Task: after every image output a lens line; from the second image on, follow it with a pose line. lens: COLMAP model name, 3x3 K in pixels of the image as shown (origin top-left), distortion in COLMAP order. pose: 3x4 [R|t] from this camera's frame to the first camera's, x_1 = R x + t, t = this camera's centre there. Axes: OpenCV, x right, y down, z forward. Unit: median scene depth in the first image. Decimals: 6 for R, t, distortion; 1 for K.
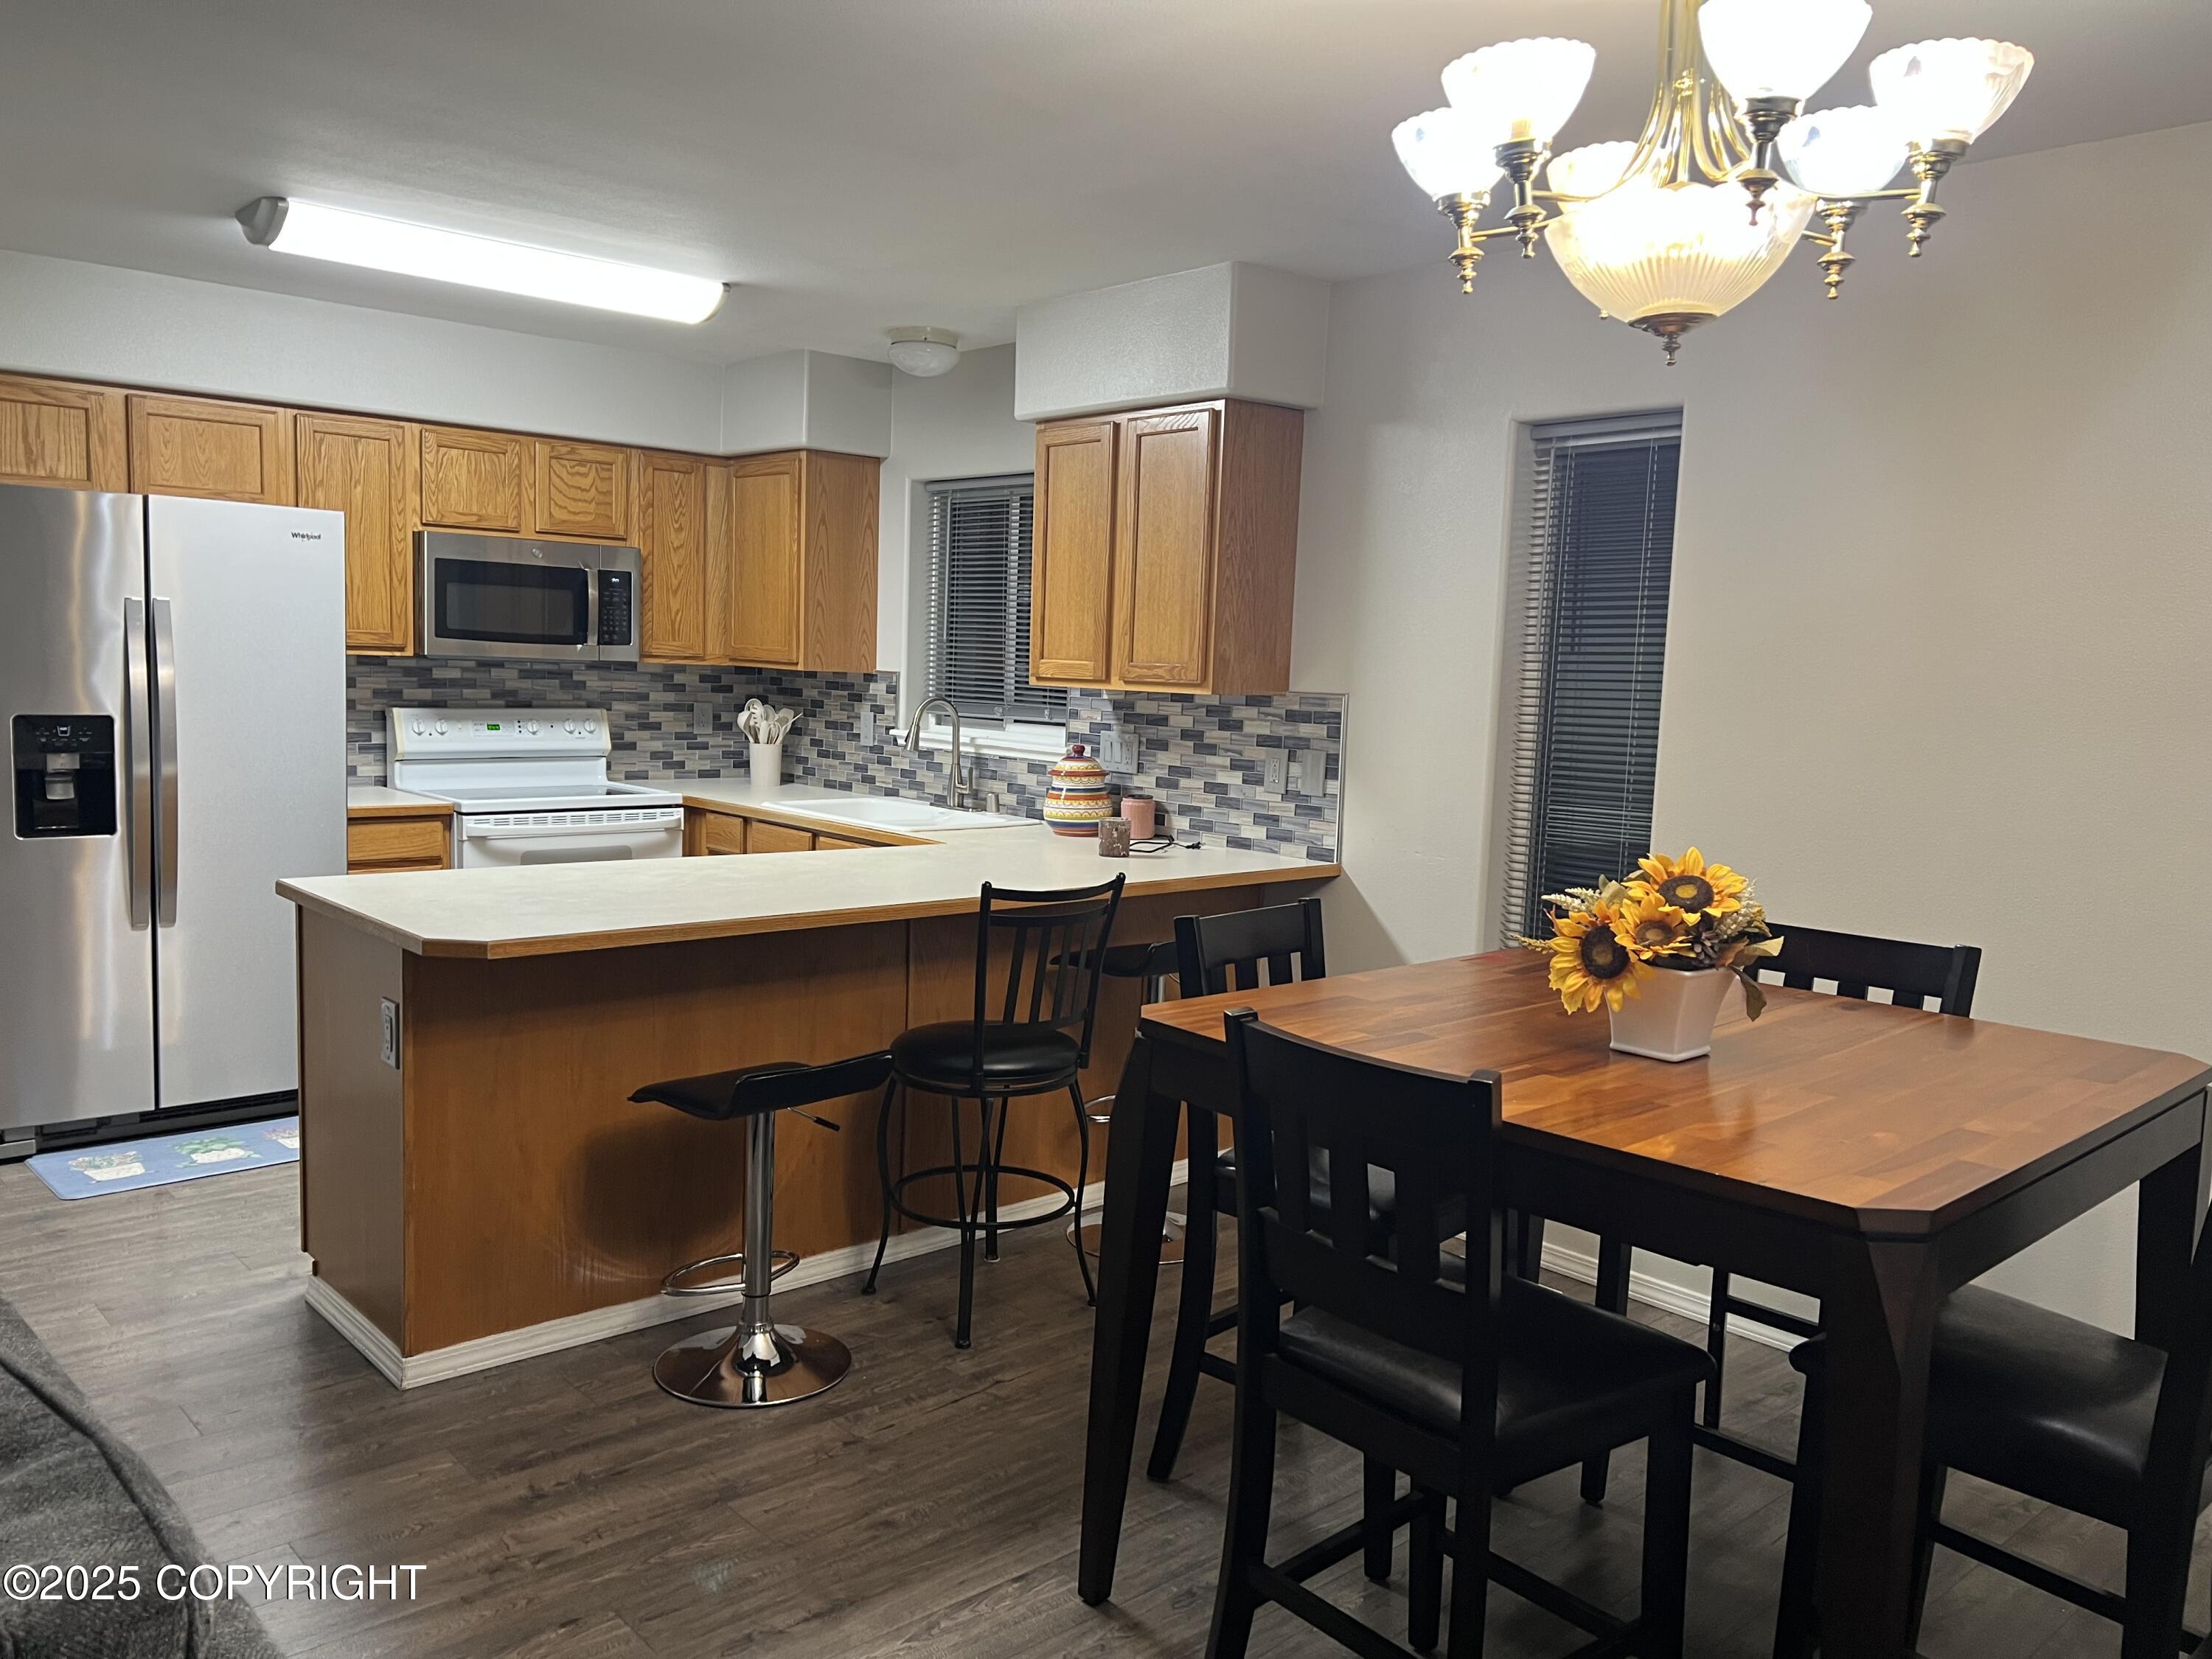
lens RADIAL K [[1662.3, 0, 1105.7], [0, 1662.3, 857.1], [0, 0, 1]] dist [0.062402, -0.069752]
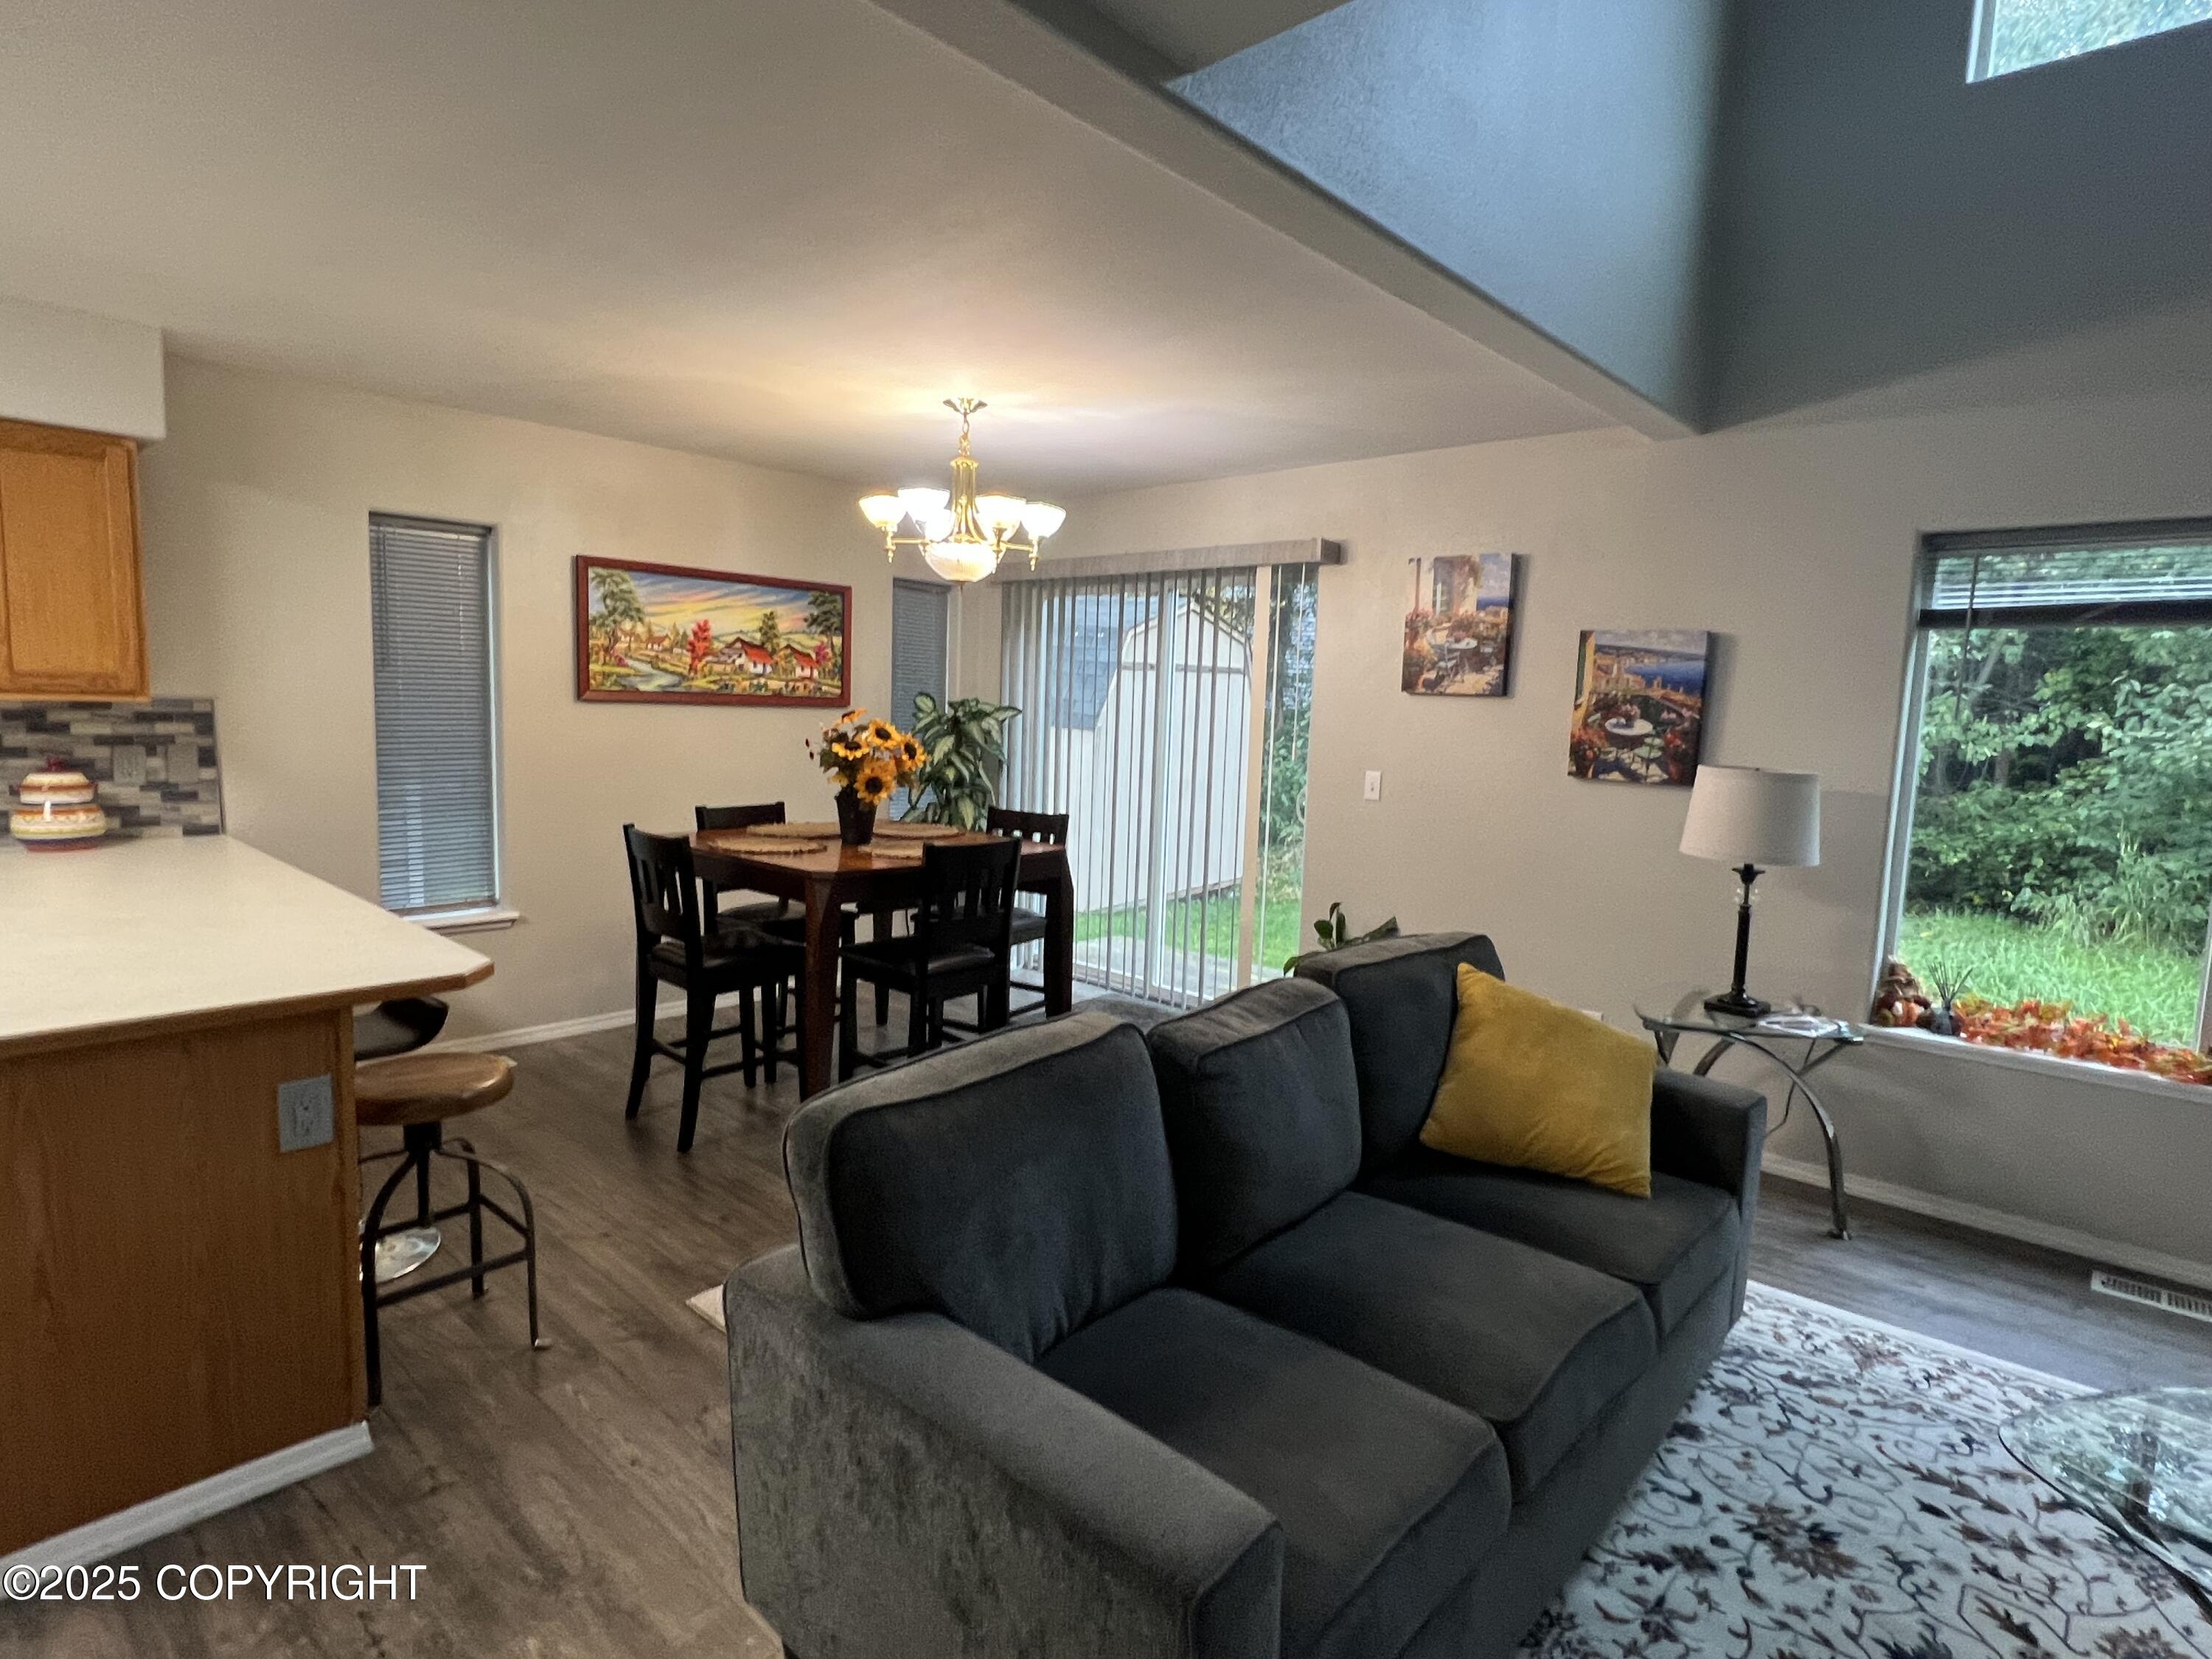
lens RADIAL K [[1159.7, 0, 1099.7], [0, 1159.7, 828.4], [0, 0, 1]] dist [0.000528, -0.001017]
pose [[-0.089753, -0.148785, 0.984788, -0.649434], [0.080275, 0.984481, 0.156055, -0.070306], [-0.992724, 0.093060, -0.076416, 0.359482]]
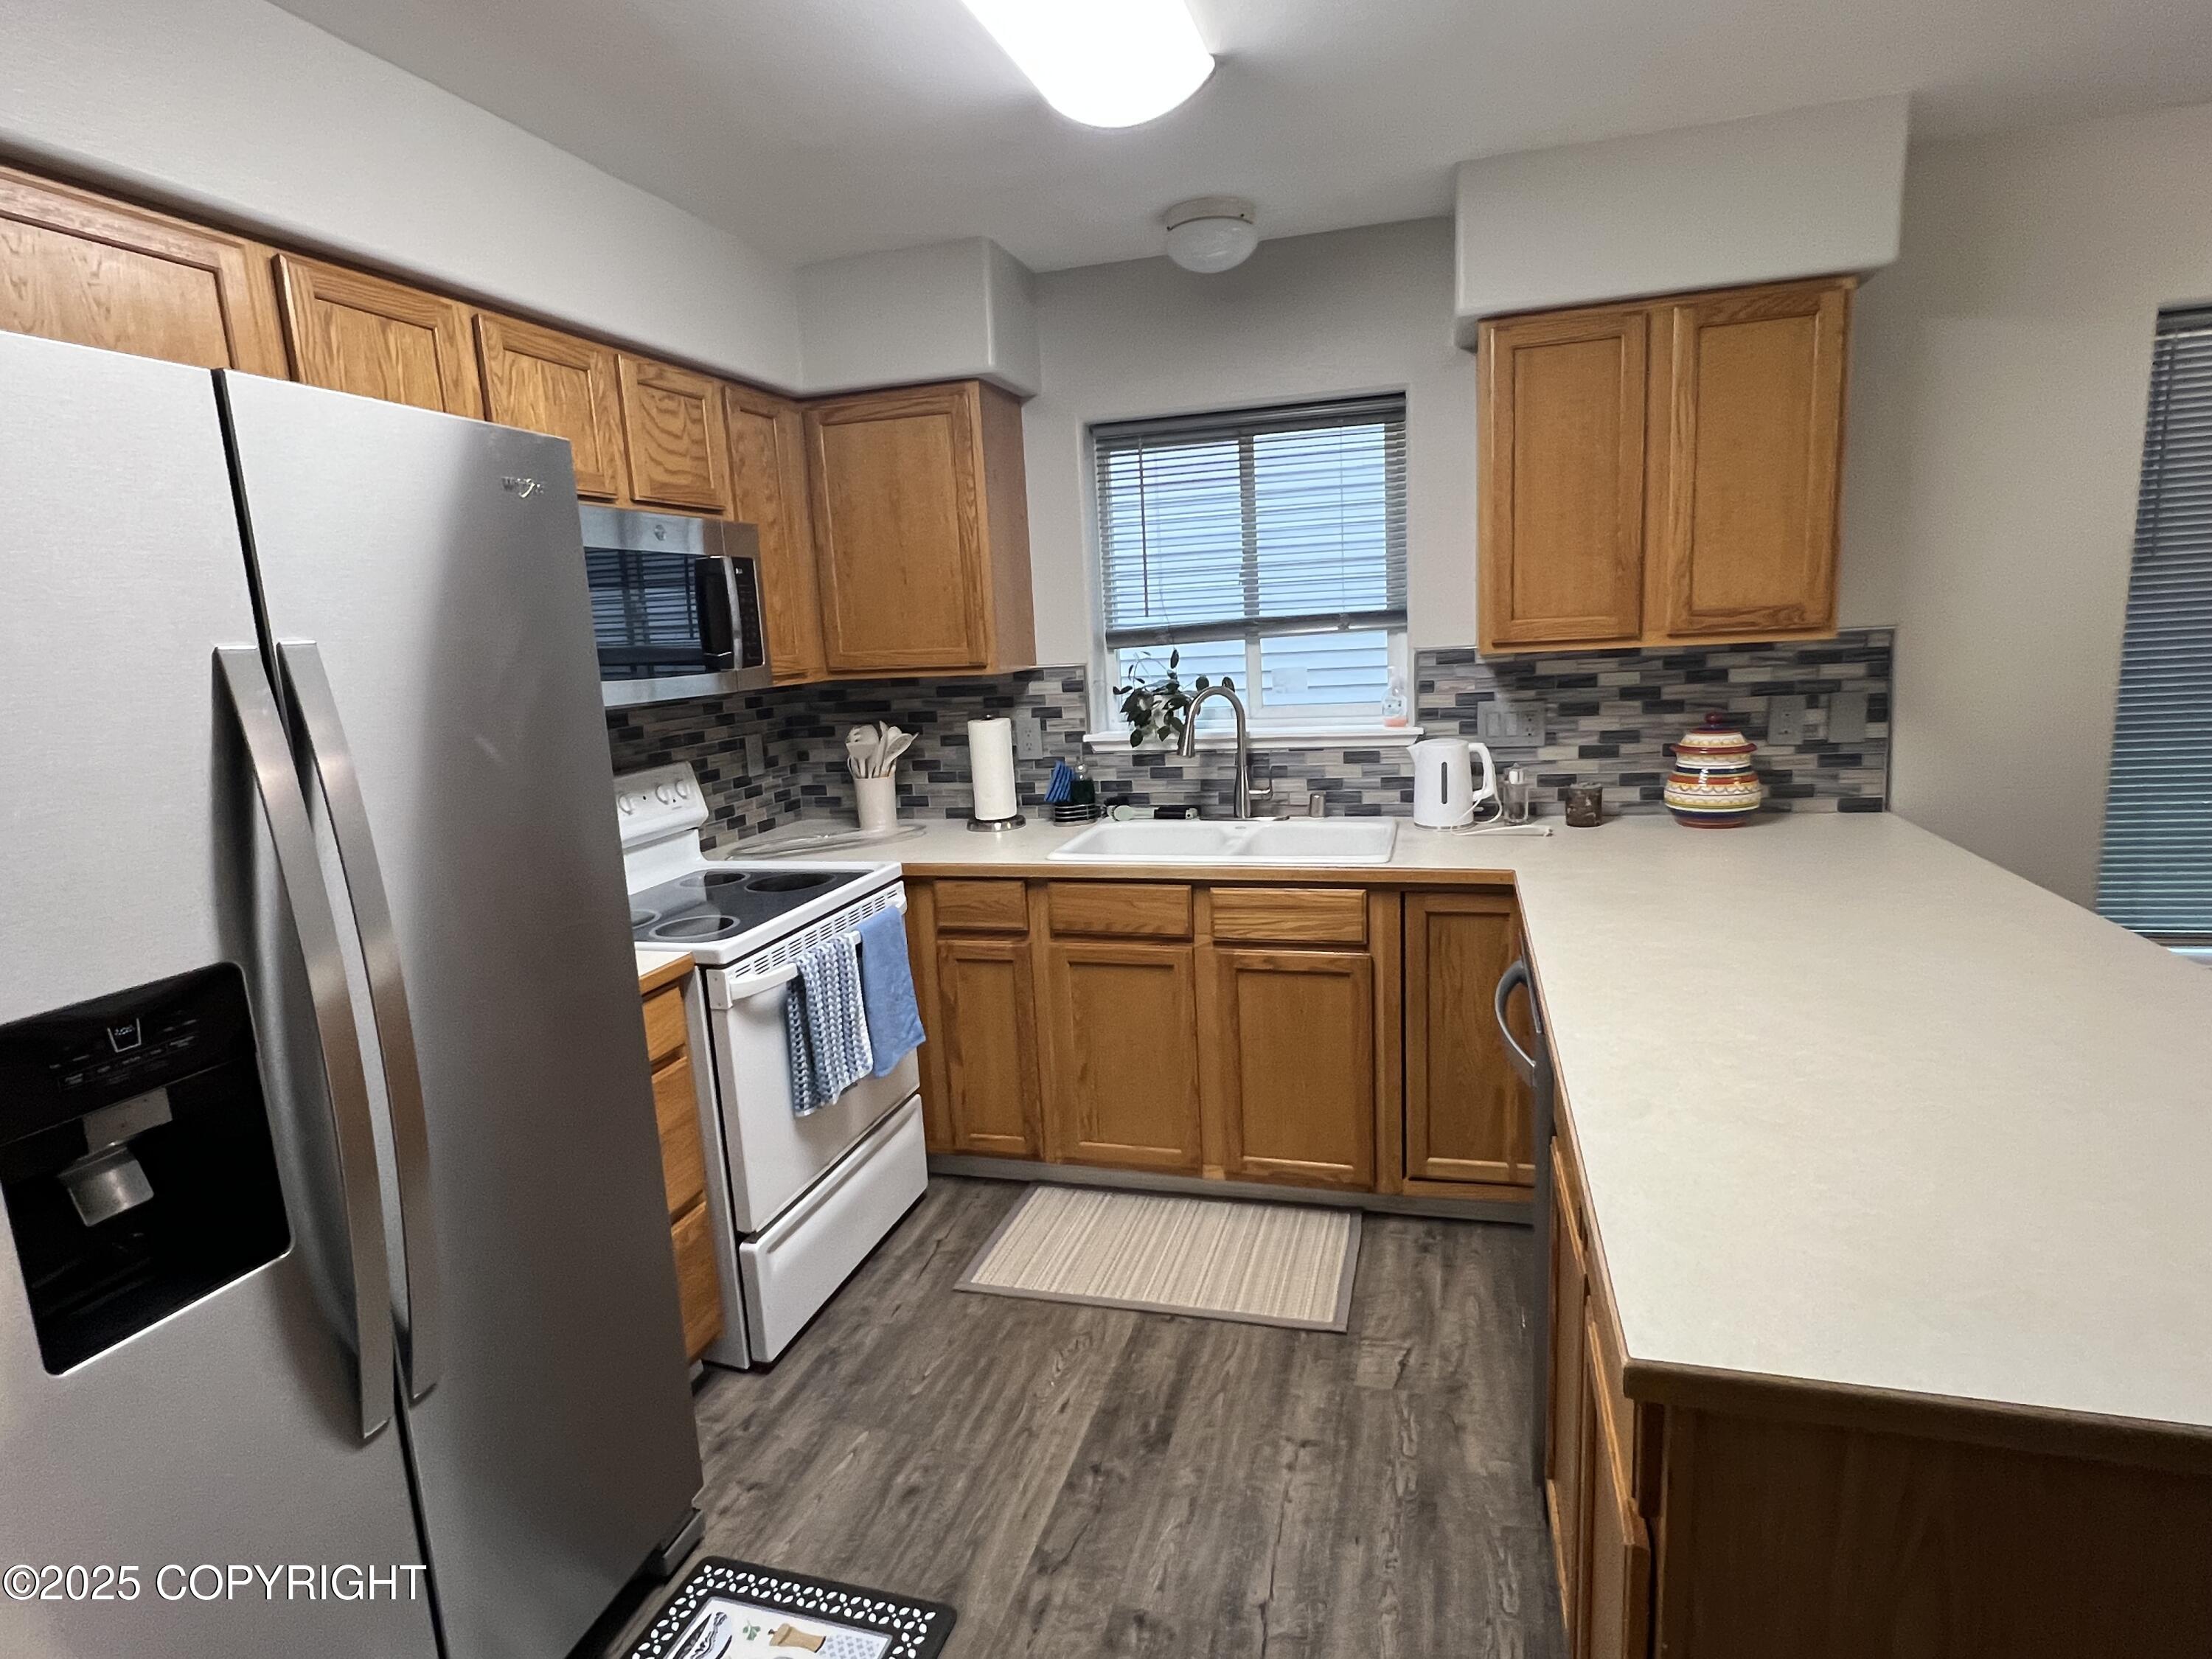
lens RADIAL K [[1159.7, 0, 1107.9], [0, 1159.7, 835.6], [0, 0, 1]] dist [0.000528, -0.001017]
pose [[0.847730, -0.174499, 0.500903, -0.464814], [0.146358, 0.984629, 0.095317, -0.091231], [-0.509837, -0.007492, 0.860239, 0.570677]]
